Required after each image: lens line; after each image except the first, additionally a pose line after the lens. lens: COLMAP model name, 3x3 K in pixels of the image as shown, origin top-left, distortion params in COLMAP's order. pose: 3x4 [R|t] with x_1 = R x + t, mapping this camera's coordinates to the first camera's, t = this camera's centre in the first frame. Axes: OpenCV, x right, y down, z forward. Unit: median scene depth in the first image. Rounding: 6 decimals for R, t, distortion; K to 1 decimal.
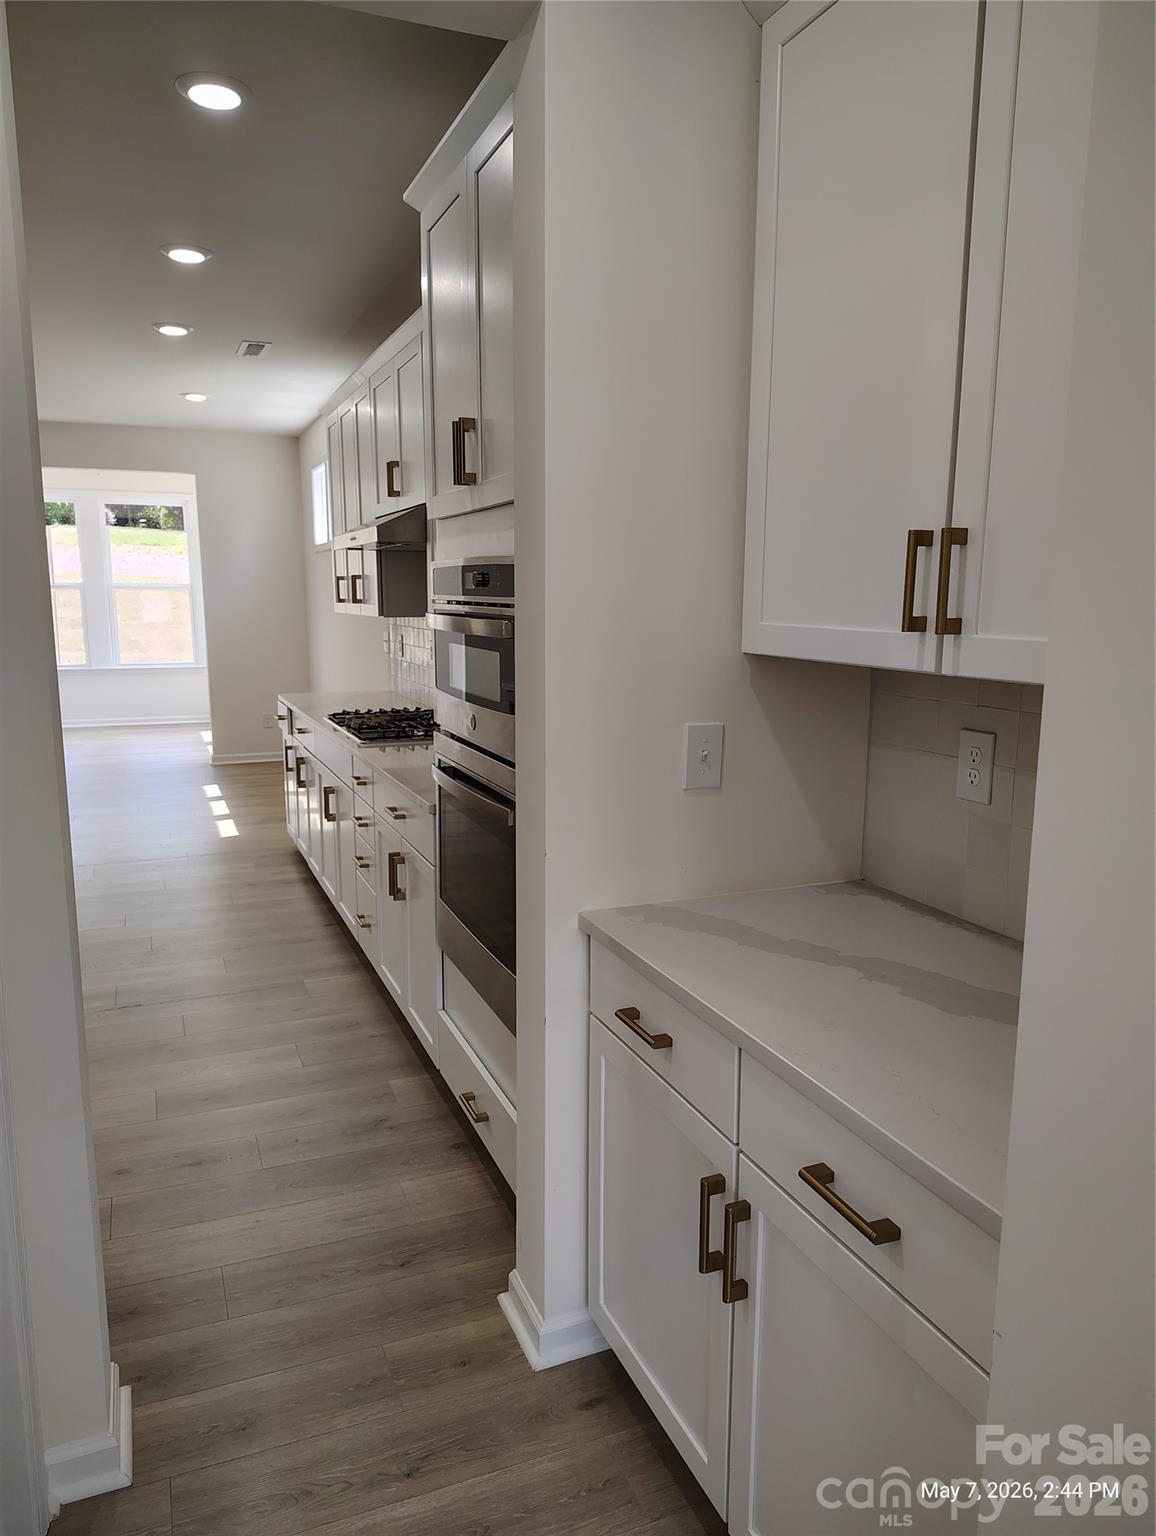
lens RADIAL K [[1079.7, 0, 580.6], [0, 1079.7, 765.8], [0, 0, 1]] dist [0.029842, -0.002874]
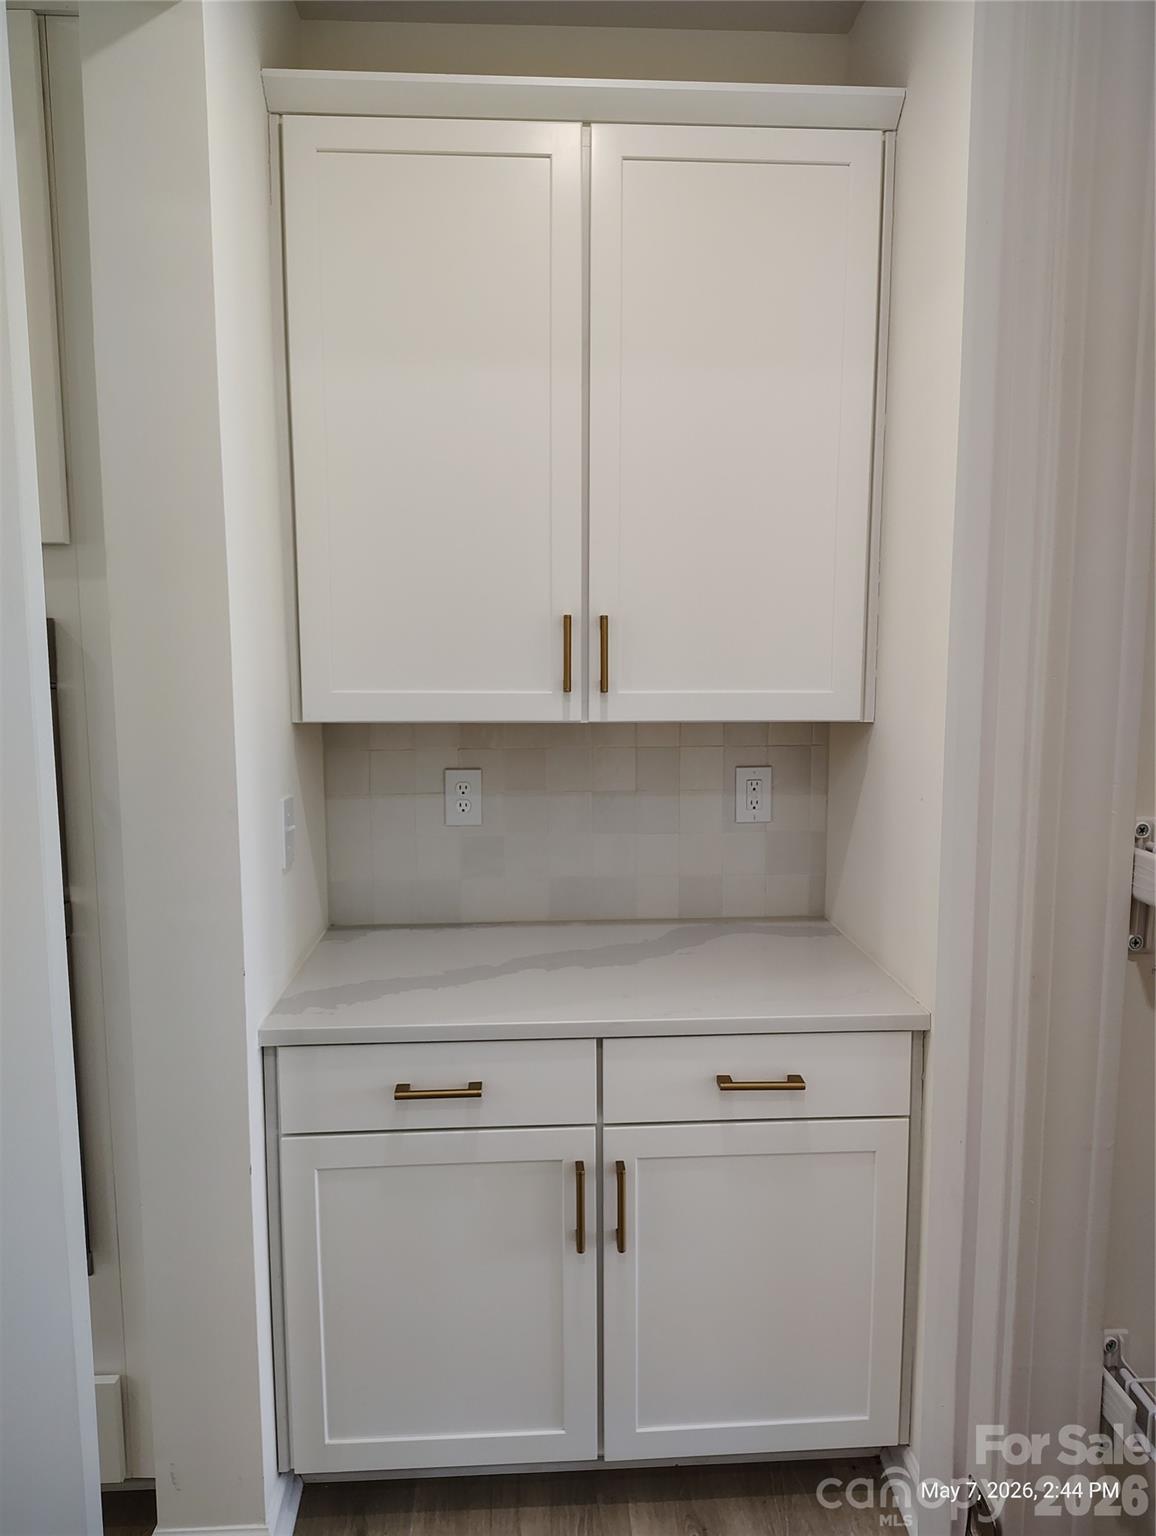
lens RADIAL K [[1079.7, 0, 581.5], [0, 1079.7, 763.8], [0, 0, 1]] dist [0.029842, -0.002874]
pose [[0.313105, -0.110567, 0.943261, -0.828642], [0.150238, 0.986460, 0.065761, -0.107784], [-0.937760, 0.121123, 0.325477, 0.511204]]
